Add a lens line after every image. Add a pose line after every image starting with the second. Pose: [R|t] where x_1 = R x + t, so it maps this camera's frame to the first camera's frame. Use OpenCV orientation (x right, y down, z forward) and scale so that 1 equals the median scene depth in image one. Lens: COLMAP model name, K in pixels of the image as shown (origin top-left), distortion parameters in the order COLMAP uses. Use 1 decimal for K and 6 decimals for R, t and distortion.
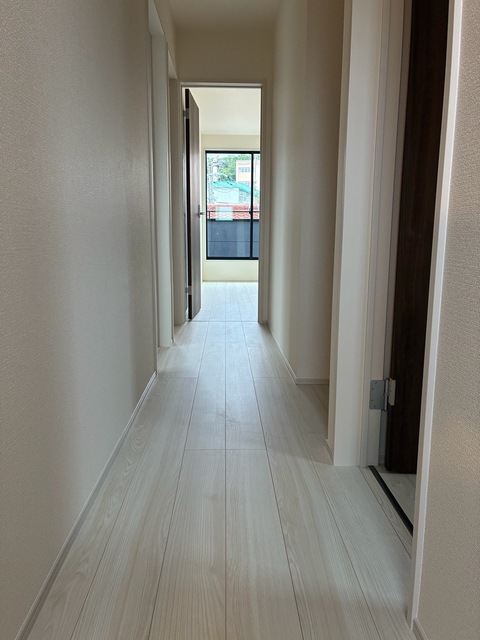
lens RADIAL K [[488.9, 0, 239.8], [0, 488.9, 321.4], [0, 0, 1]] dist [0.034187, -0.005169]
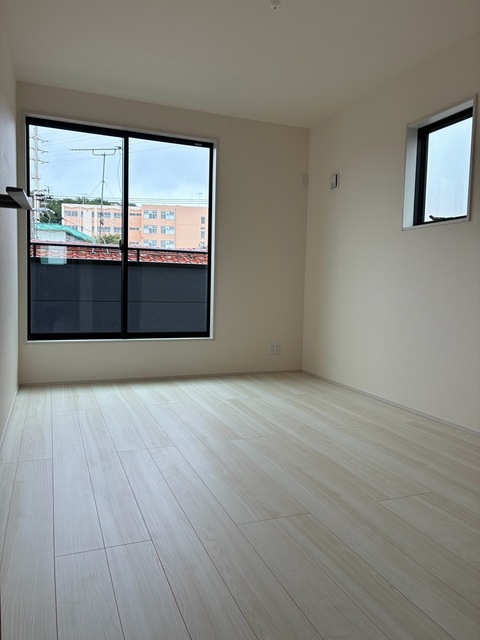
lens RADIAL K [[488.9, 0, 242.9], [0, 488.9, 318.6], [0, 0, 1]] dist [0.034187, -0.005169]
pose [[0.940102, -0.009203, 0.340768, -0.034343], [0.044893, 0.994272, -0.096998, -0.089927], [-0.337923, 0.106486, 0.935130, 0.463369]]
